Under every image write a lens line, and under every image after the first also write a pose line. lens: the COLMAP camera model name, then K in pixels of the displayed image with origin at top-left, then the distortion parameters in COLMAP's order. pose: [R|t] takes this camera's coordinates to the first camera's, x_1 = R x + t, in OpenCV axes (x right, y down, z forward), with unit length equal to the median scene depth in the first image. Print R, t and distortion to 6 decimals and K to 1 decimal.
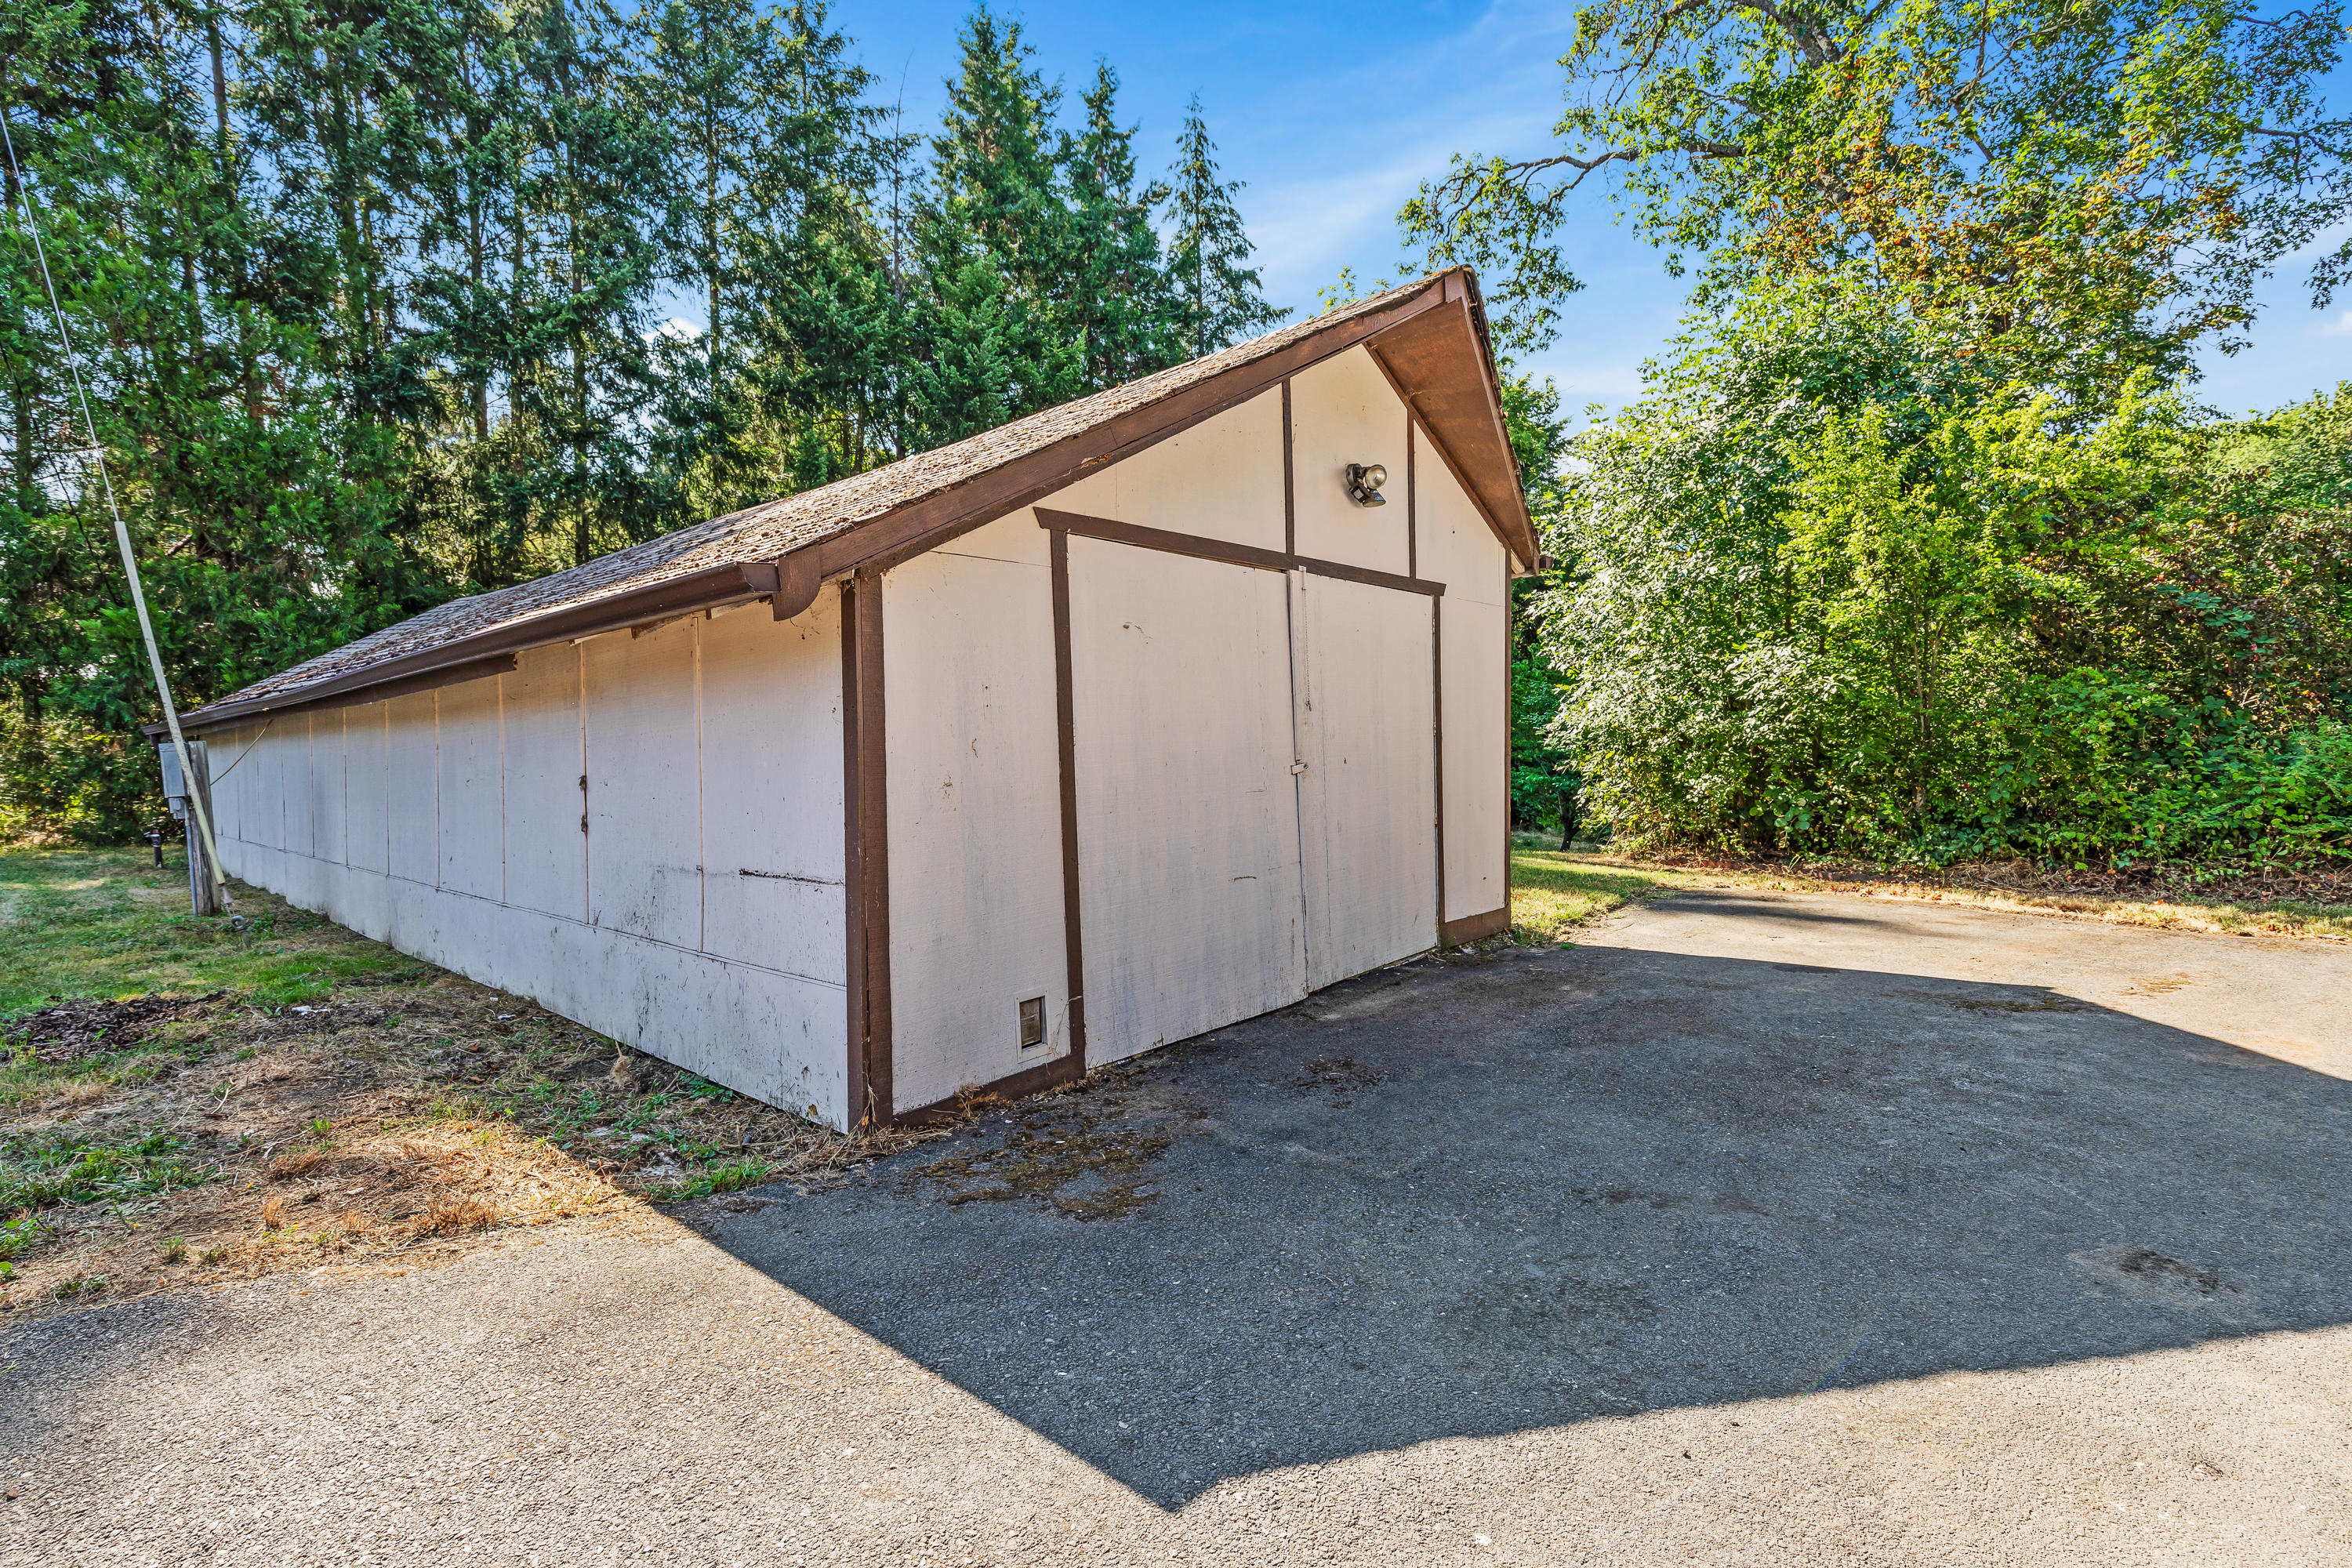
lens RADIAL K [[1093.8, 0, 1215.5], [0, 1093.8, 770.1], [0, 0, 1]] dist [0.003429, -0.000357]
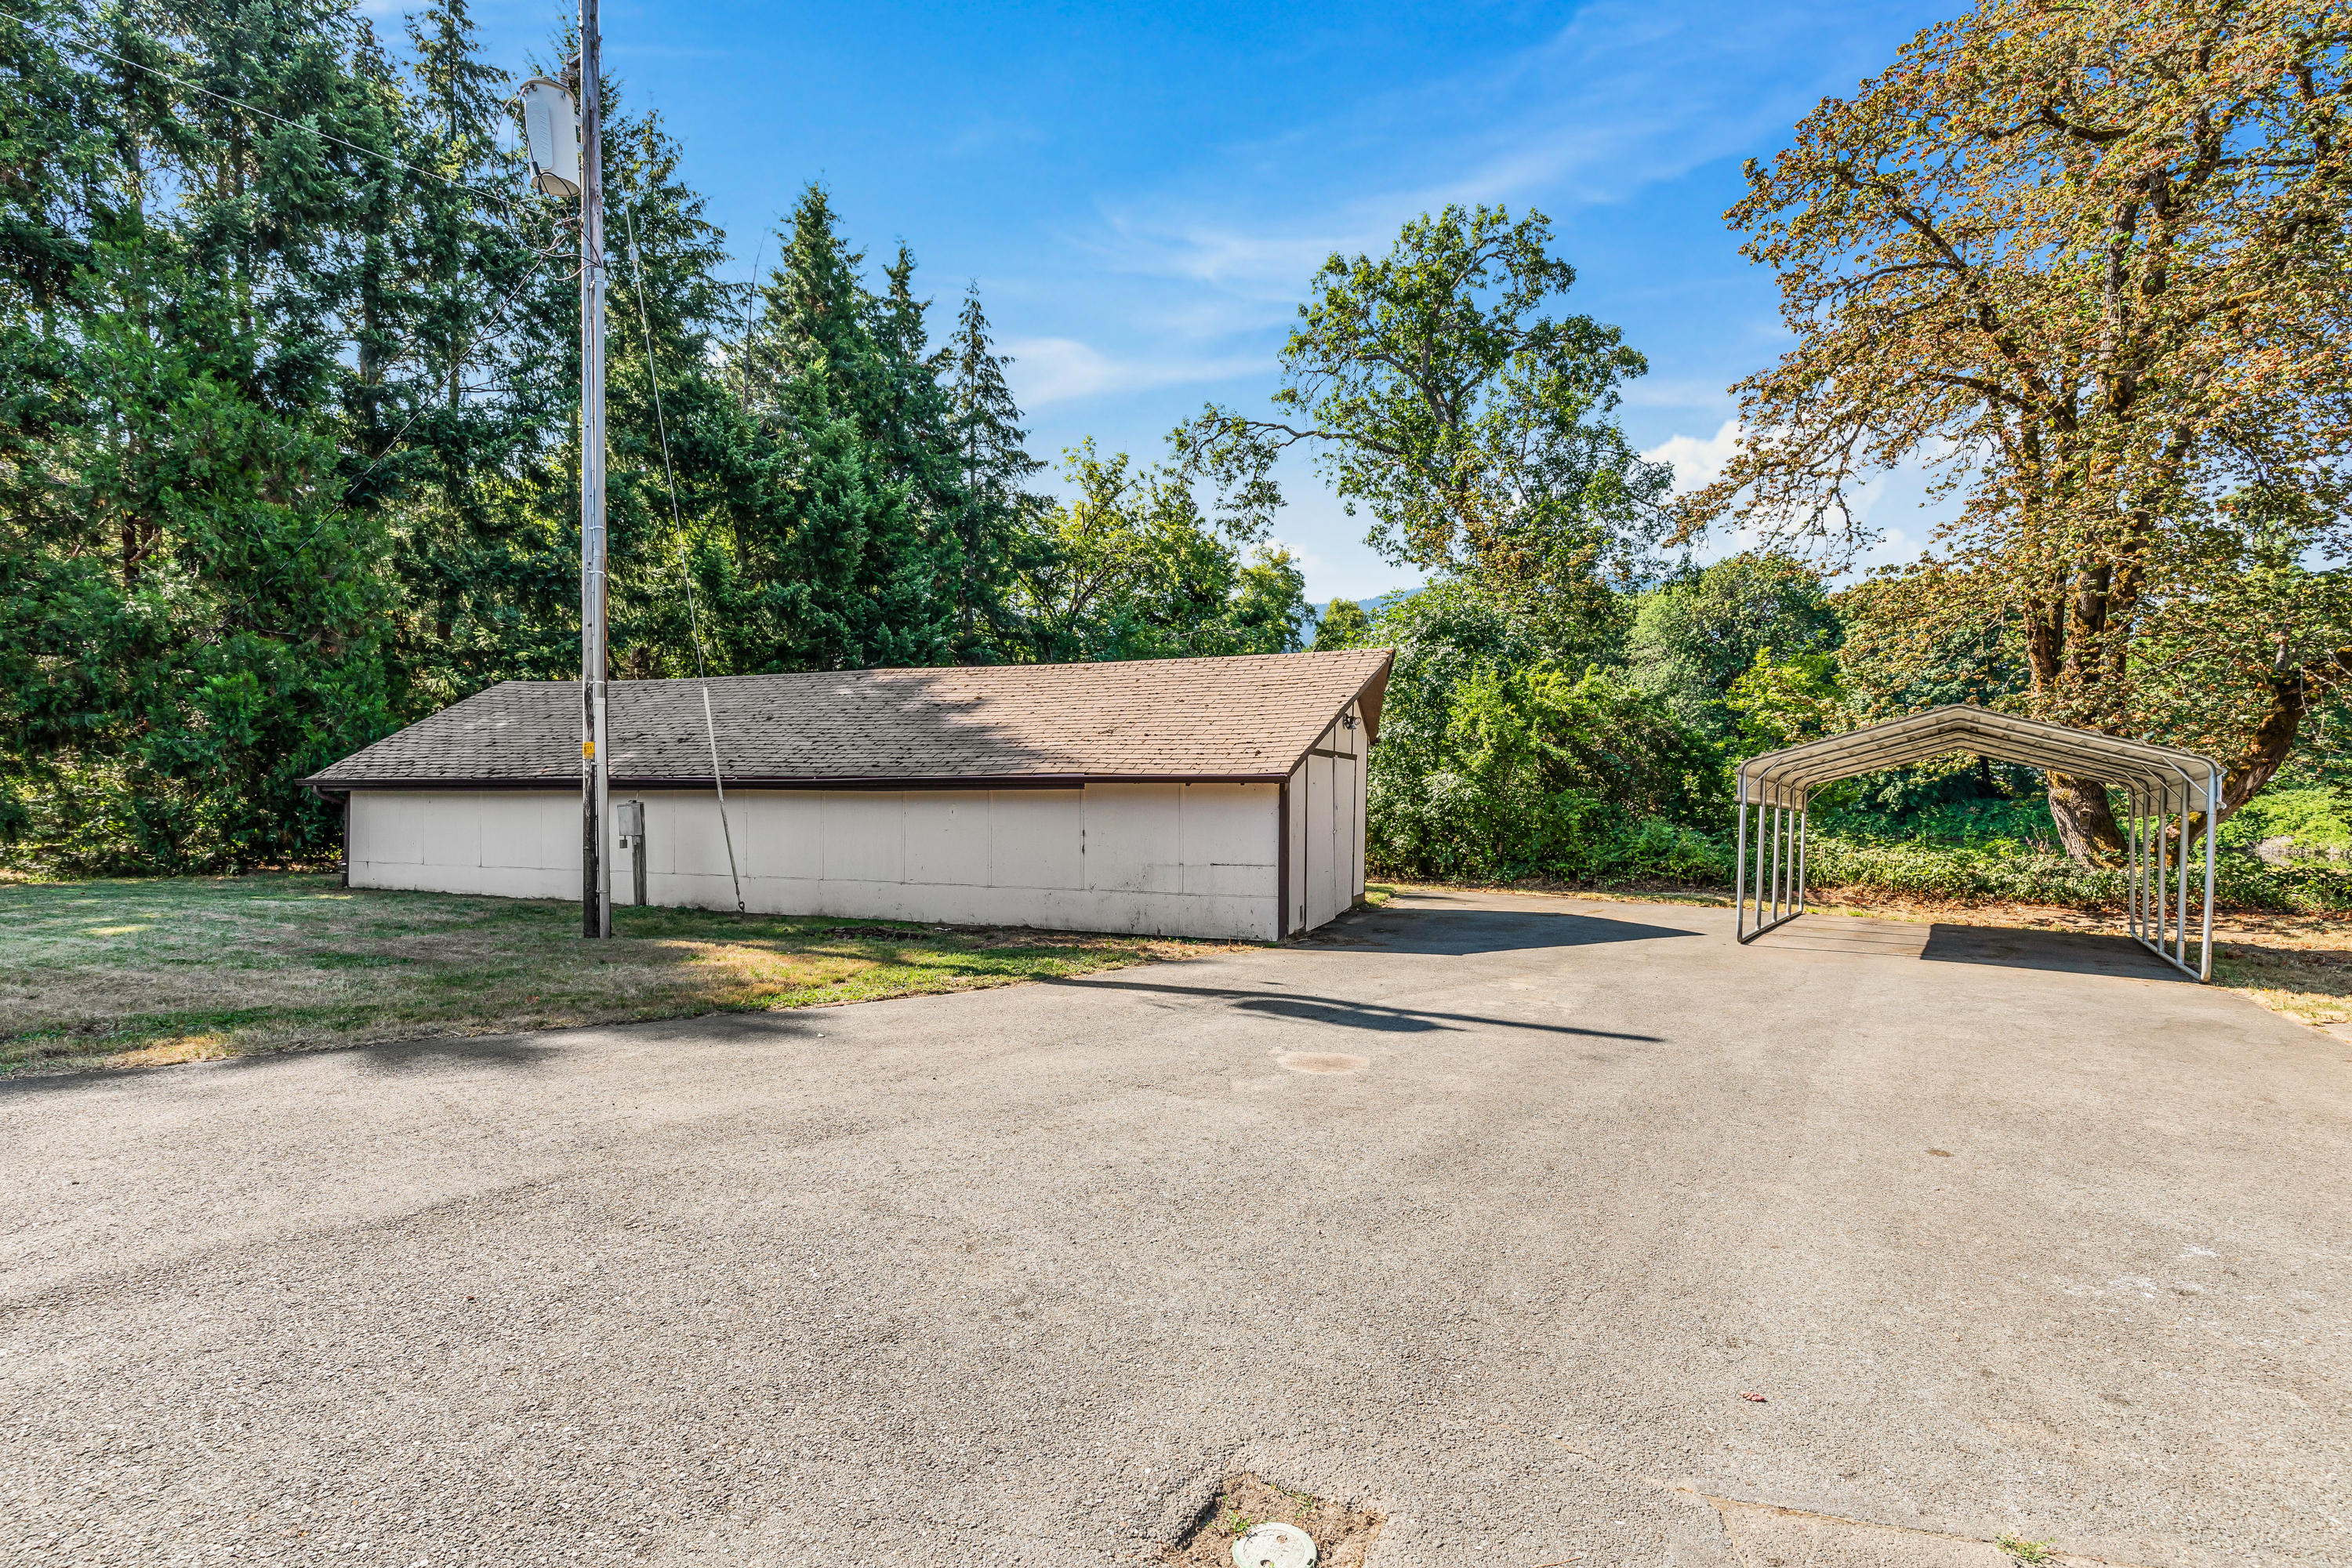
lens RADIAL K [[1093.8, 0, 1172.8], [0, 1093.8, 825.6], [0, 0, 1]] dist [0.003429, -0.000357]
pose [[0.942015, 0.016269, 0.335176, -0.493616], [-0.016498, 0.999862, -0.002164, -0.001861], [-0.335165, -0.003492, 0.942153, -0.572011]]
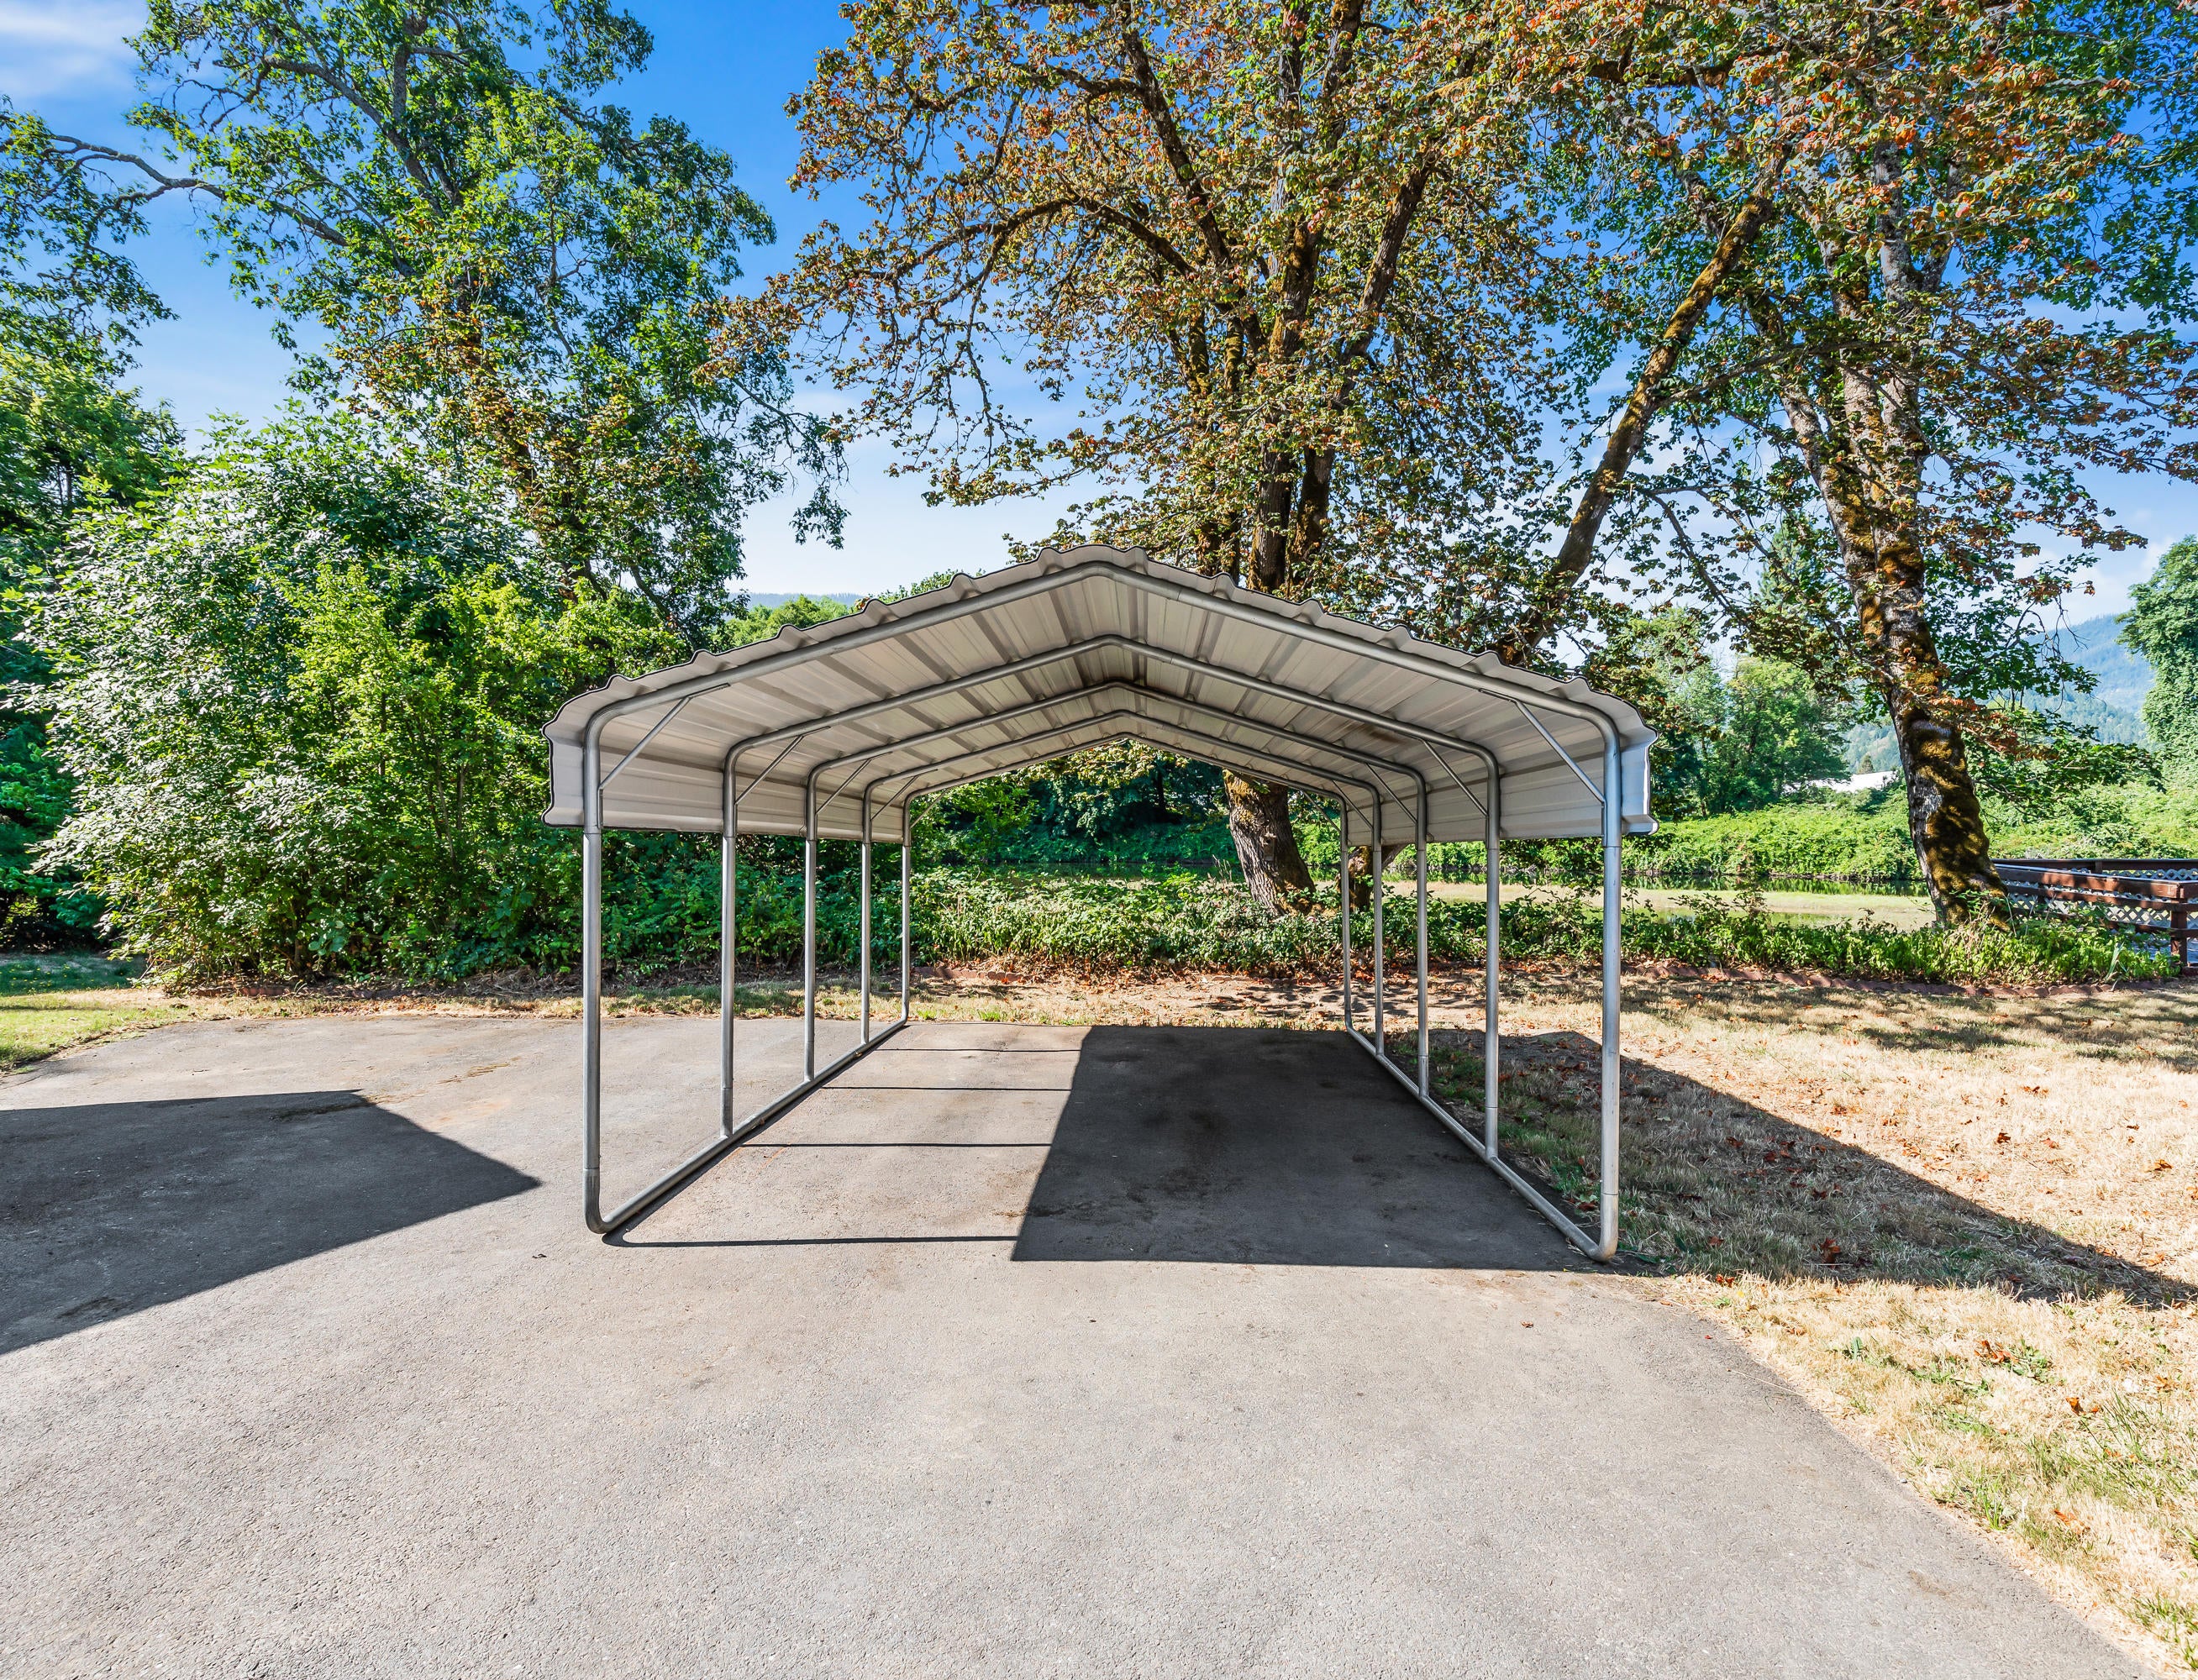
lens RADIAL K [[1147.4, 0, 1095.5], [0, 1147.4, 848.3], [0, 0, 1]] dist [0.005426, 0.000421]
pose [[0.602817, 0.003974, 0.797870, 0.087132], [0.006995, 0.999923, -0.010266, -0.022059], [-0.797849, 0.011770, 0.602743, -0.180027]]
